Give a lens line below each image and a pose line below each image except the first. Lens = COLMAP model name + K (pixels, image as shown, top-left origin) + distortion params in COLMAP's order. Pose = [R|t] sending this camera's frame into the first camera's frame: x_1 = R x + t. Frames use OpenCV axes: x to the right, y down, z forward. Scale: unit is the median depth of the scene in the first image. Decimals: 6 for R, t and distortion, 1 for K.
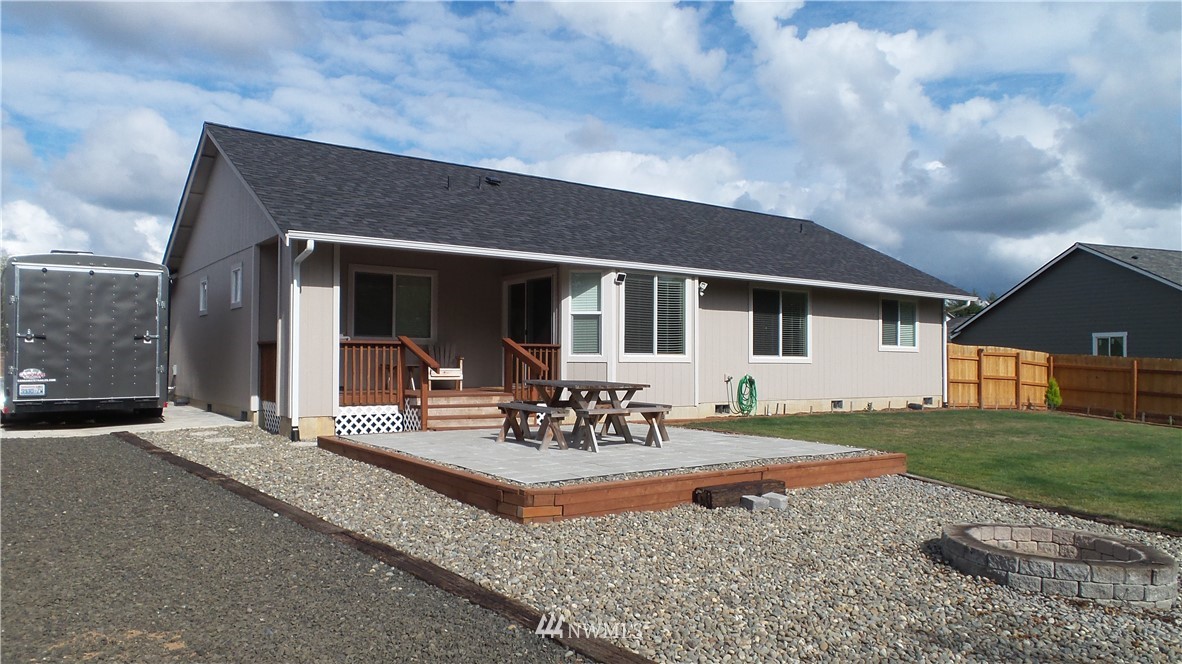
lens RADIAL K [[824.0, 0, 591.0], [0, 824.0, 332.0], [0, 0, 1]] dist [0.006658, 0.000244]
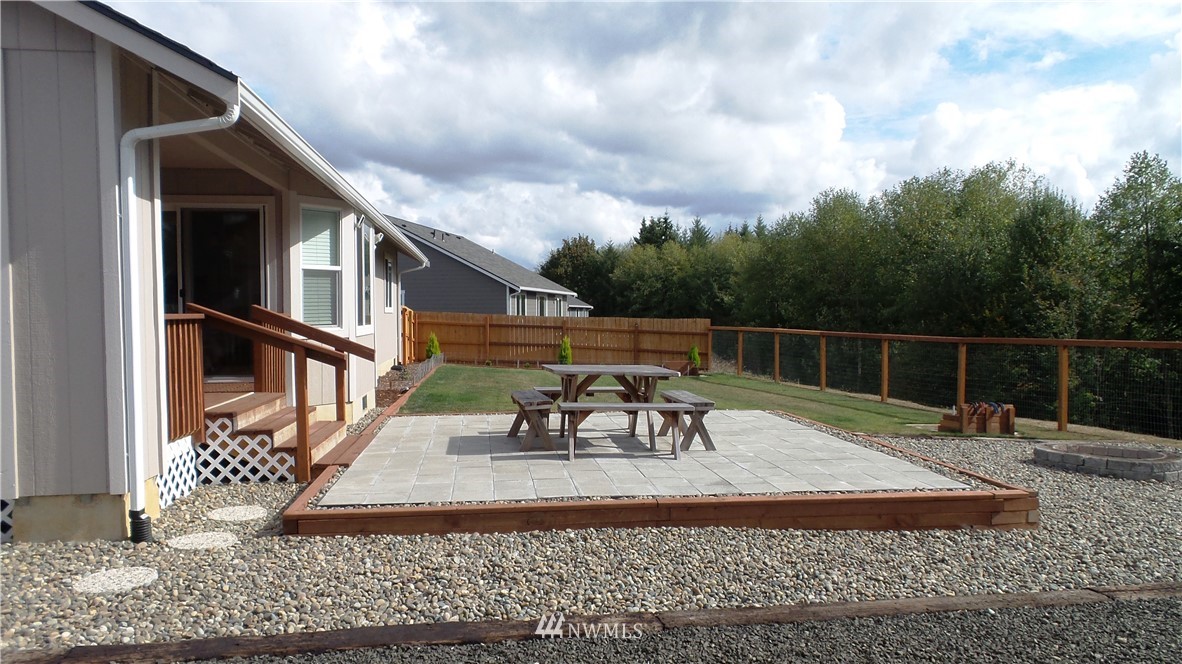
lens RADIAL K [[824.0, 0, 591.0], [0, 824.0, 332.0], [0, 0, 1]] dist [0.006658, 0.000244]
pose [[0.485454, -0.033631, 0.873615, -0.463549], [-0.018442, 0.998644, 0.048692, -0.006510], [-0.874068, -0.039749, 0.484175, 0.416153]]
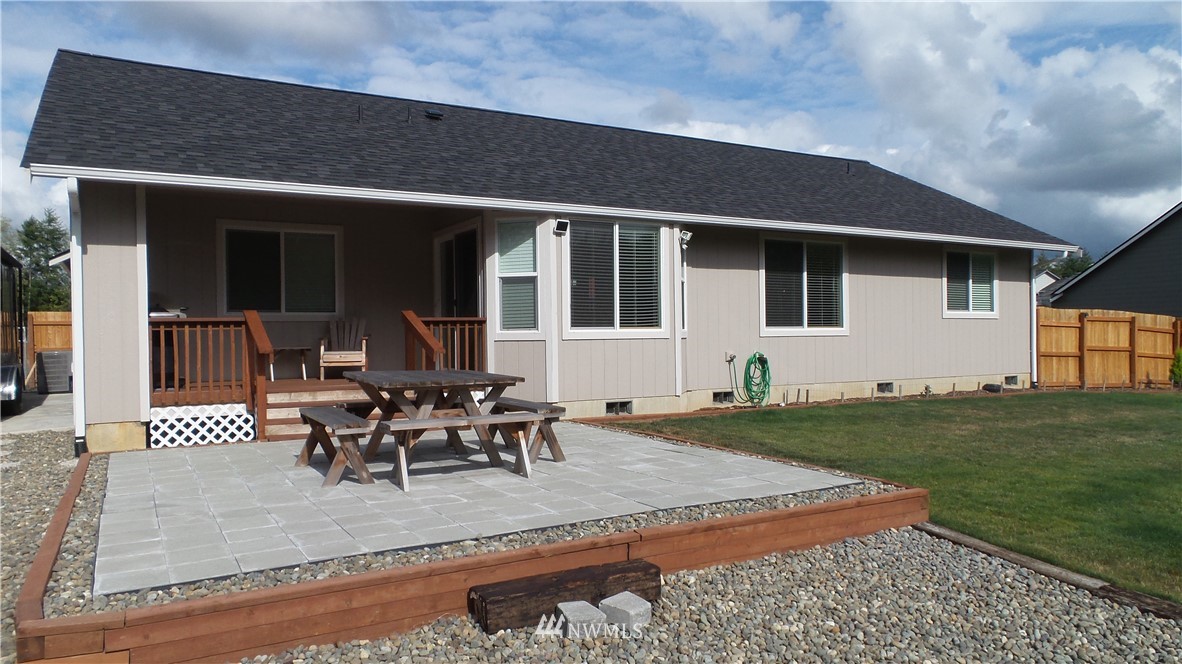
lens RADIAL K [[824.0, 0, 591.0], [0, 824.0, 332.0], [0, 0, 1]] dist [0.006658, 0.000244]
pose [[0.994265, -0.016888, -0.105598, 0.125911], [0.020381, 0.999277, 0.032085, 0.005535], [0.104980, -0.034053, 0.993891, 0.236980]]
